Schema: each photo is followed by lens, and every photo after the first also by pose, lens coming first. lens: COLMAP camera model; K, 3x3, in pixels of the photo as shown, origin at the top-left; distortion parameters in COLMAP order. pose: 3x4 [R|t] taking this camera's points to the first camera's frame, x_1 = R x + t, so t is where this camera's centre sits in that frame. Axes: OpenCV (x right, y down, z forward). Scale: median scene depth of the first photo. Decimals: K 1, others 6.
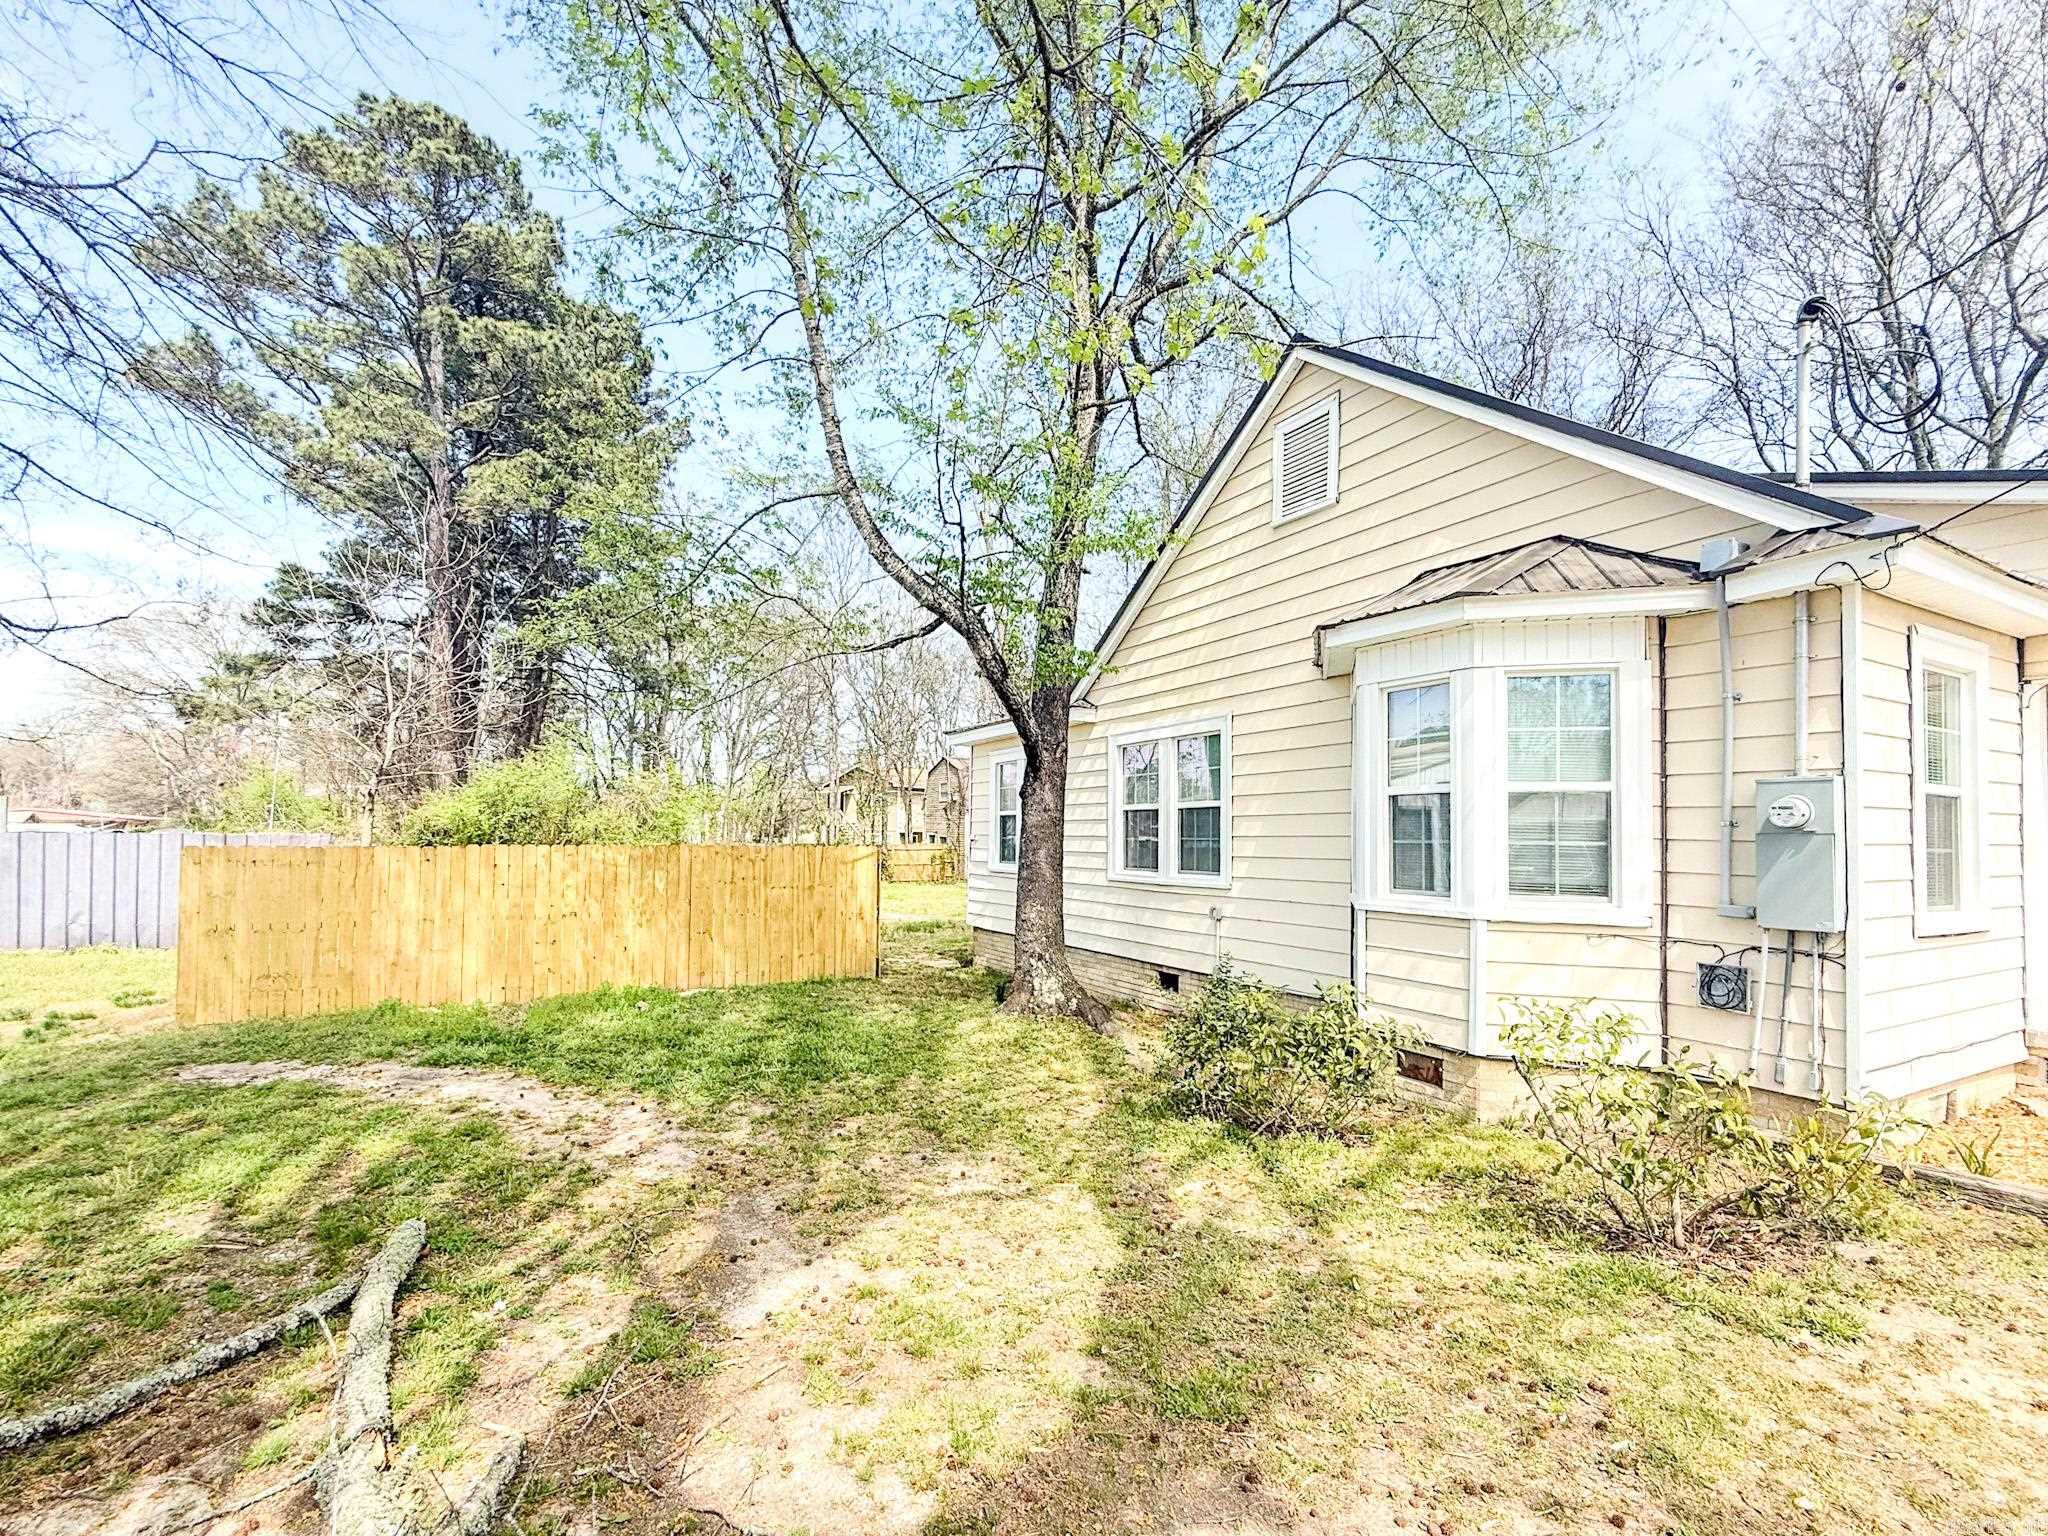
lens RADIAL K [[958.0, 0, 1029.3], [0, 958.0, 820.4], [0, 0, 1]] dist [-0.005383, -0.000182]
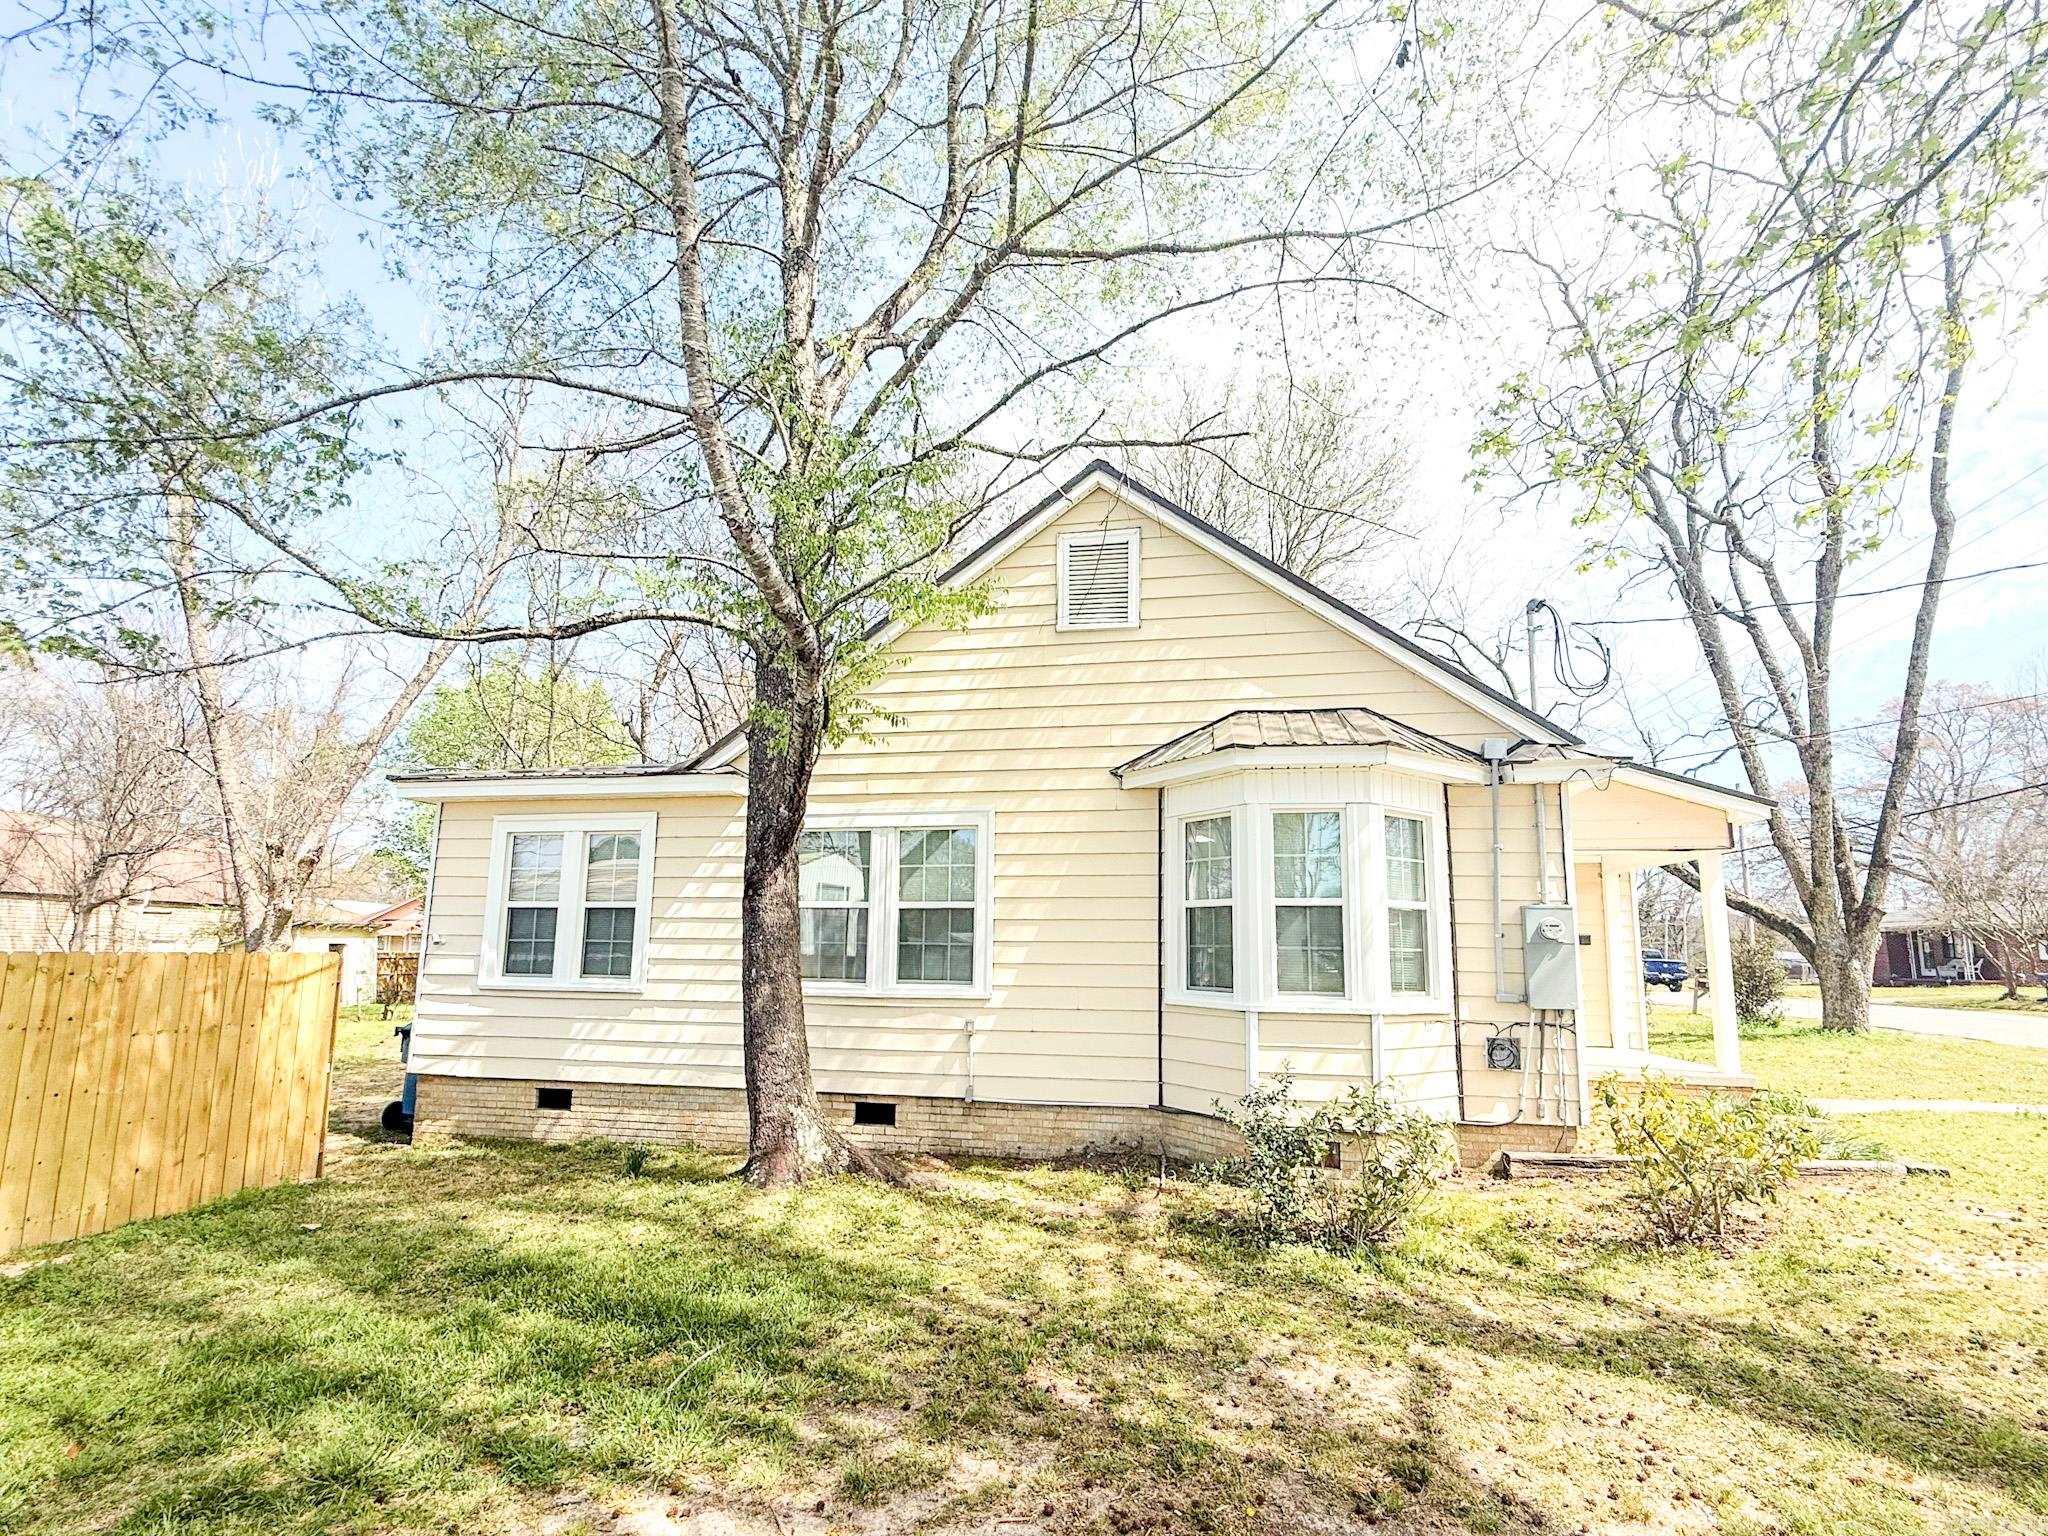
lens RADIAL K [[958.0, 0, 1029.3], [0, 958.0, 820.4], [0, 0, 1]] dist [-0.005383, -0.000182]
pose [[0.629401, 0.103028, 0.770221, -0.631550], [-0.020063, 0.992996, -0.116433, 0.010128], [-0.776822, 0.057830, 0.627059, 0.495840]]
